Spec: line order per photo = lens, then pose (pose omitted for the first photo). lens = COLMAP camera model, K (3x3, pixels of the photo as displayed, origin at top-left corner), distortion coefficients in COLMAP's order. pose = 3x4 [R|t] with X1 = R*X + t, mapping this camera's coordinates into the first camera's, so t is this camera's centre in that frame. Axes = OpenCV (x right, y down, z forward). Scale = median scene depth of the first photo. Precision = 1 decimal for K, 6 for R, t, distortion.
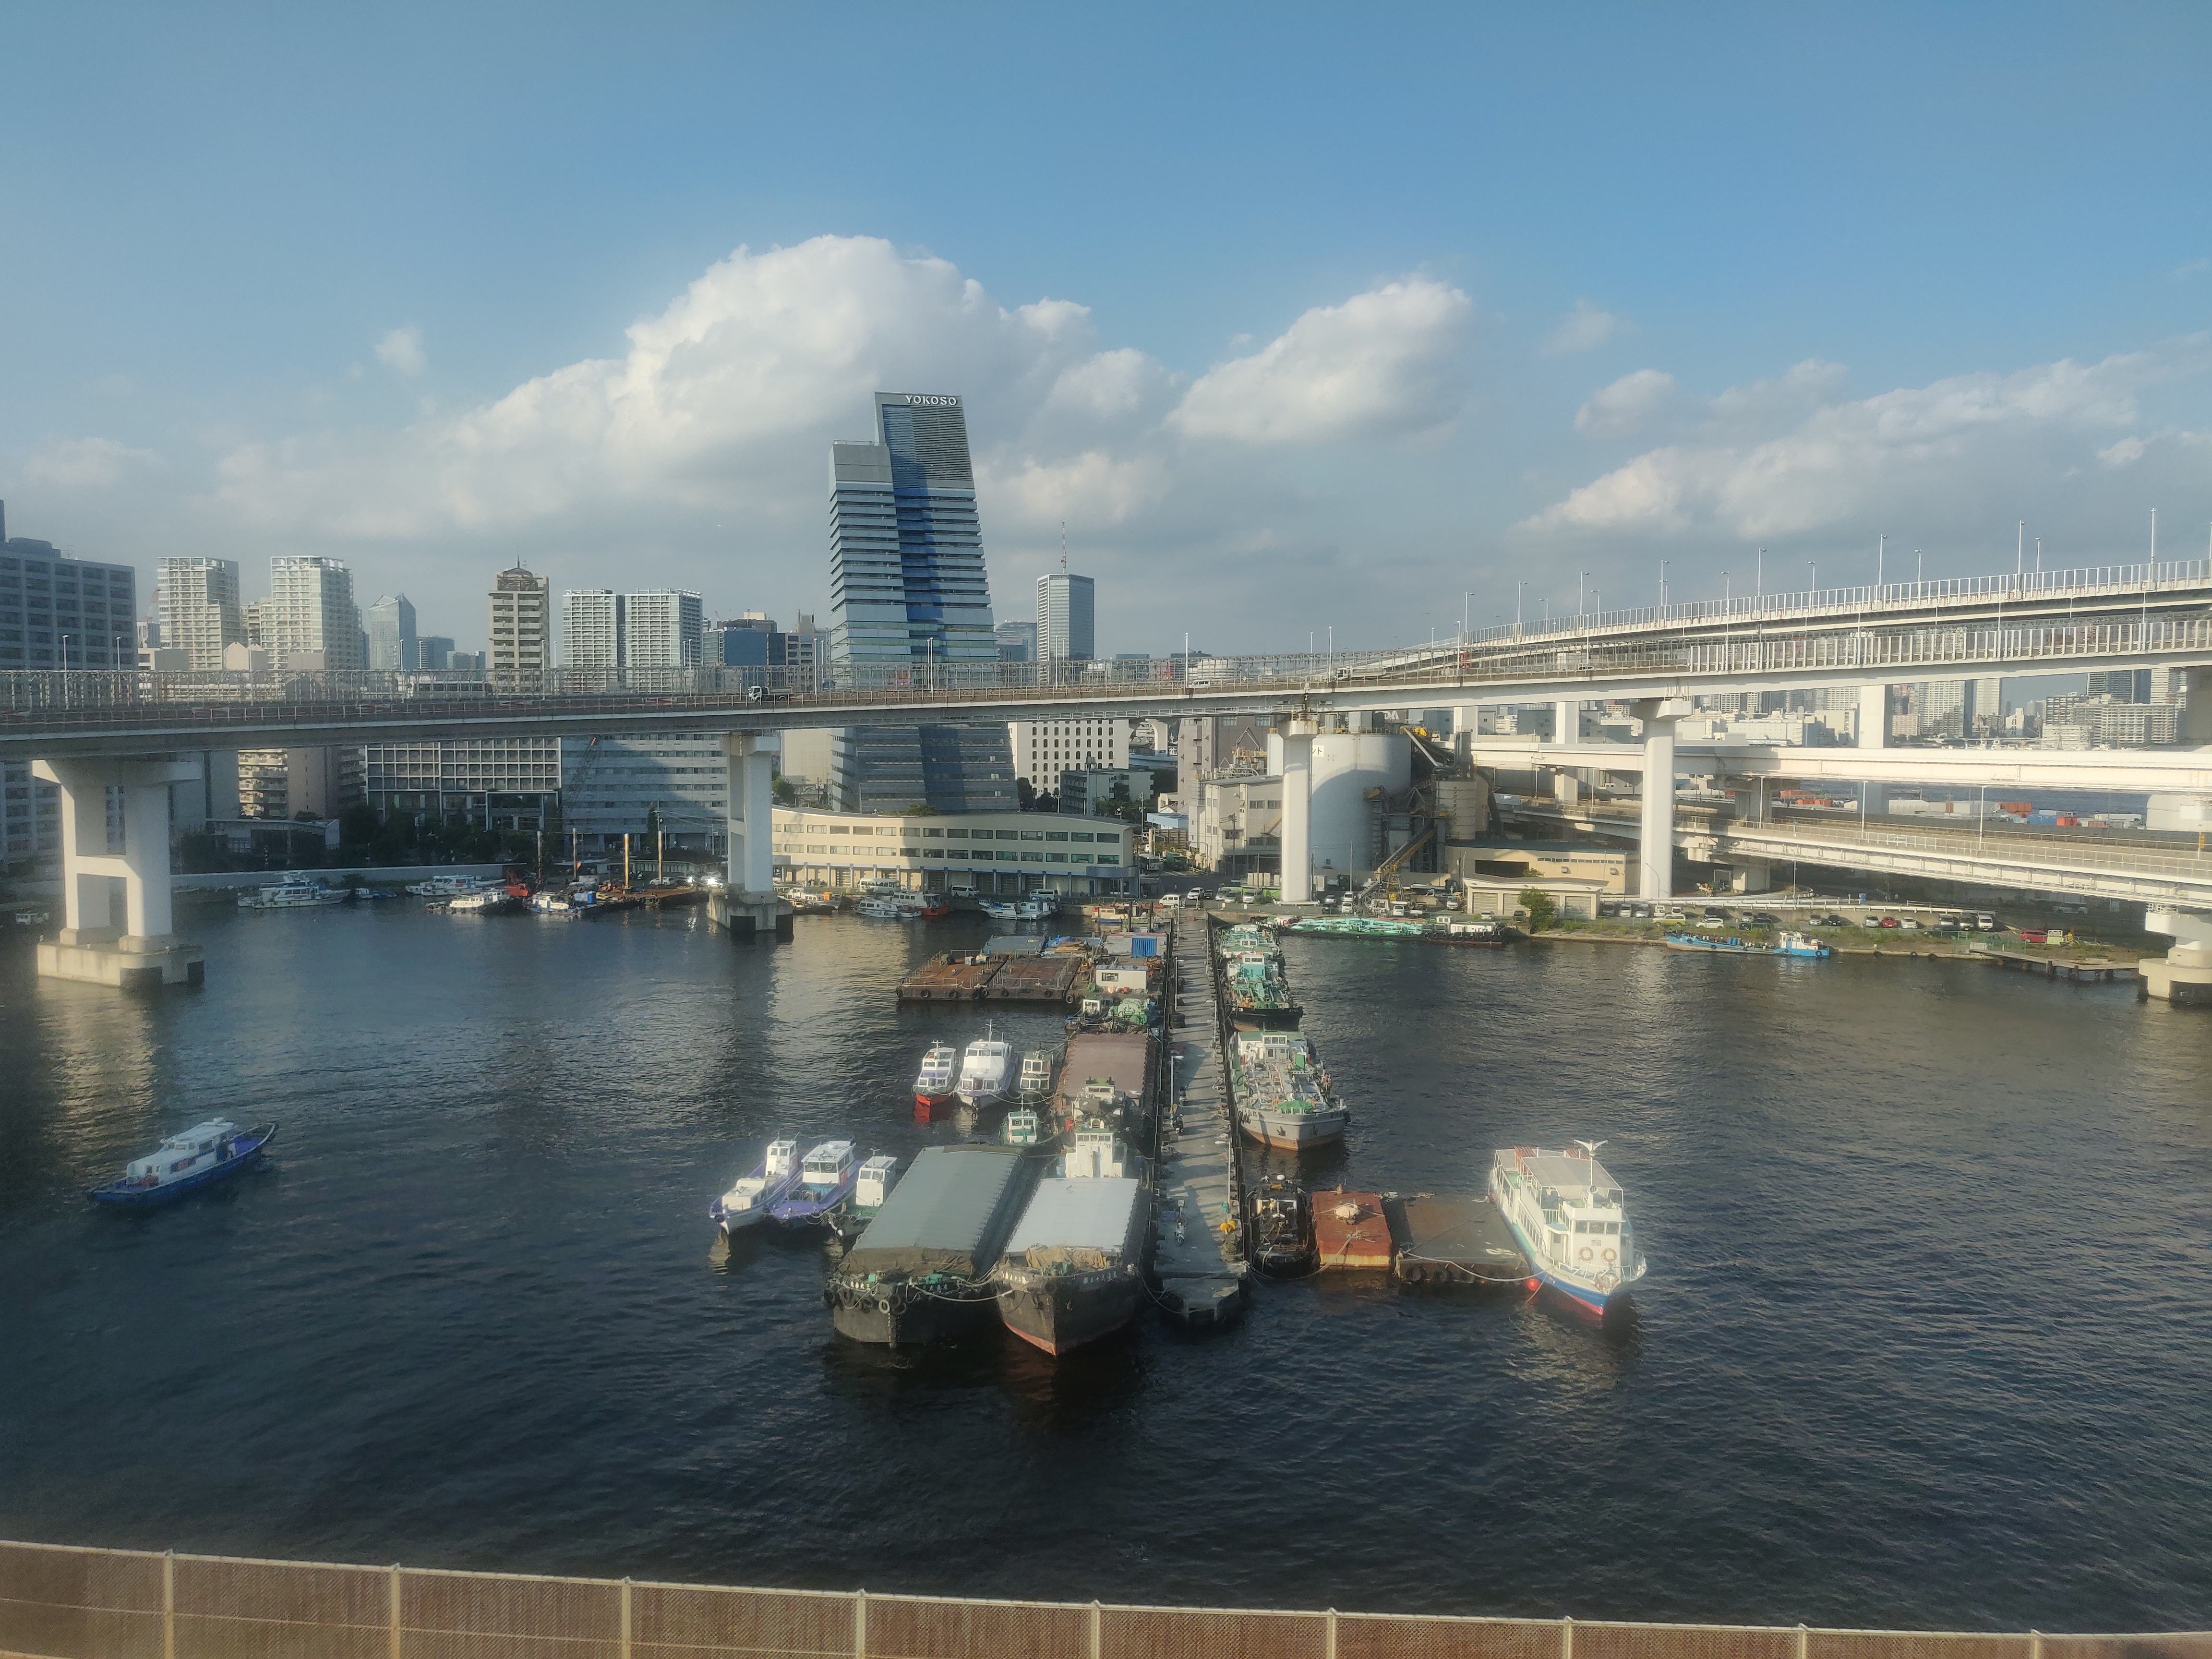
lens RADIAL K [[1695.4, 0, 1074.0], [0, 1695.4, 844.7], [0, 0, 1]] dist [-0.016127, 0.052084]
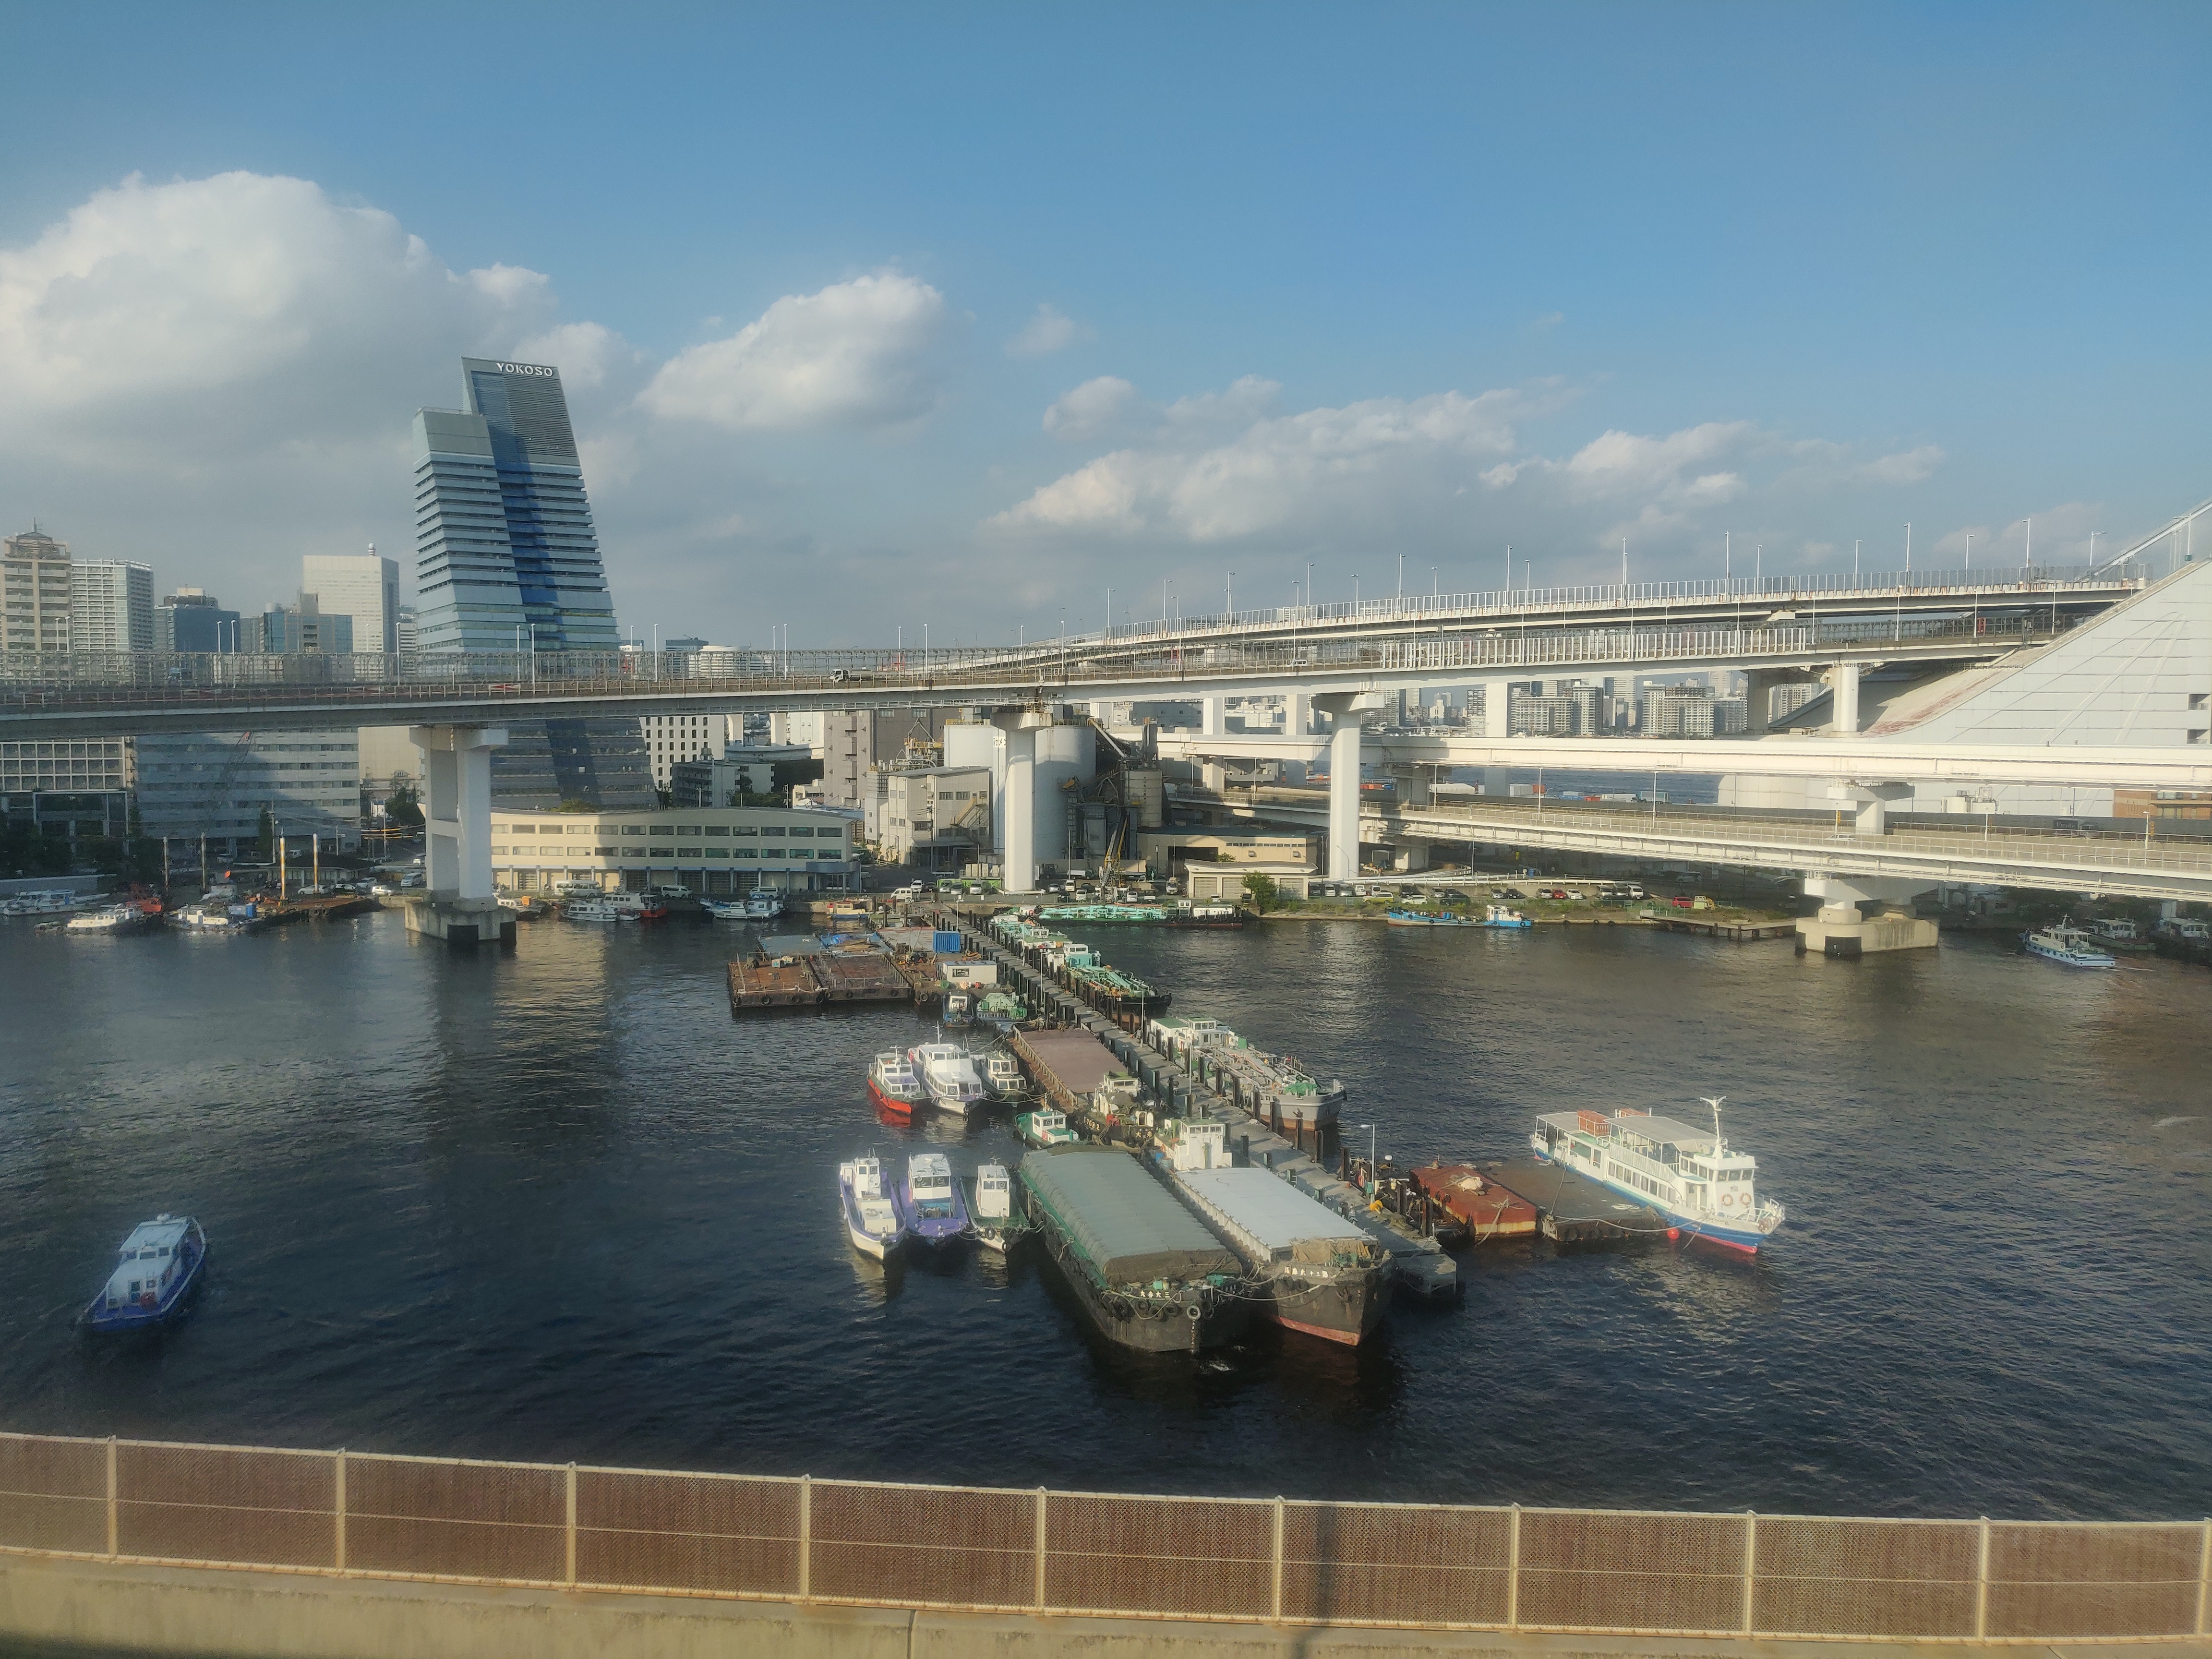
lens RADIAL K [[1695.4, 0, 1073.6], [0, 1695.4, 842.1], [0, 0, 1]] dist [-0.016127, 0.052084]
pose [[0.953914, -0.021340, 0.299320, -0.128932], [0.019829, 0.999771, 0.008082, -0.003106], [-0.299424, -0.001774, 0.954119, 0.022011]]
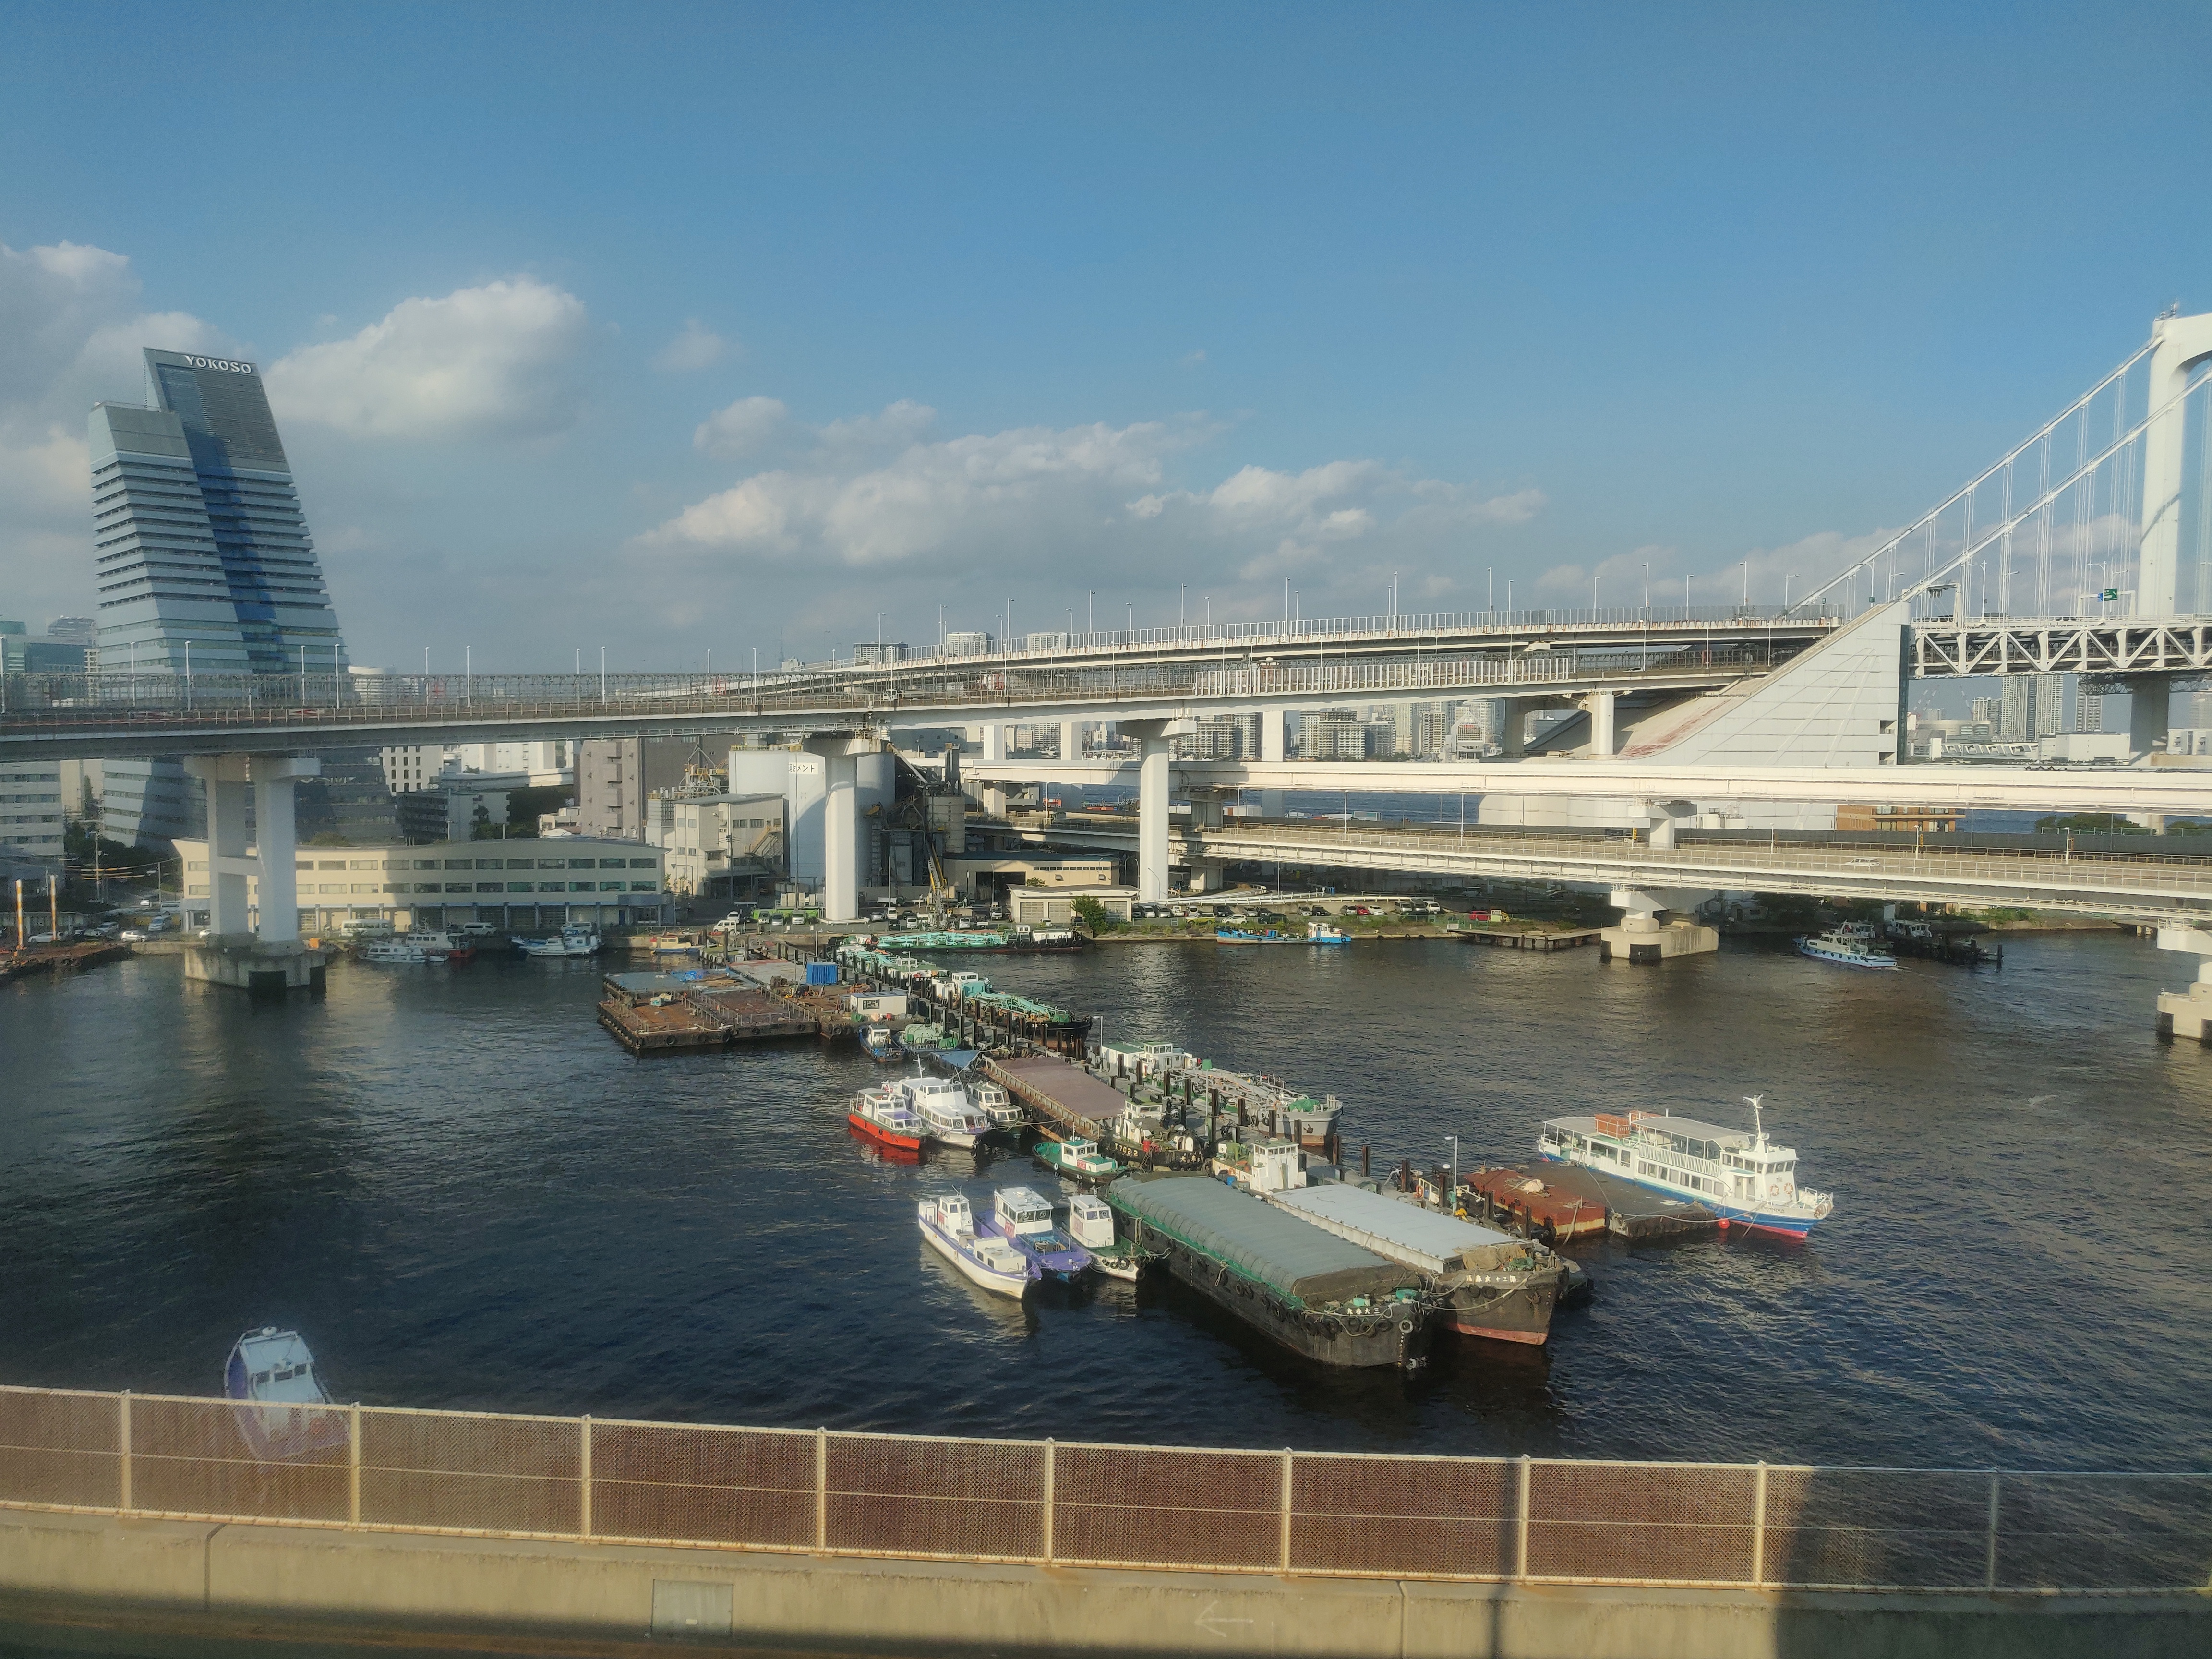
lens RADIAL K [[1695.4, 0, 1077.7], [0, 1695.4, 862.3], [0, 0, 1]] dist [-0.016127, 0.052084]
pose [[0.873328, -0.036017, 0.485799, -0.210620], [0.034882, 0.999327, 0.011381, -0.006387], [-0.485882, 0.007006, 0.873997, 0.057156]]
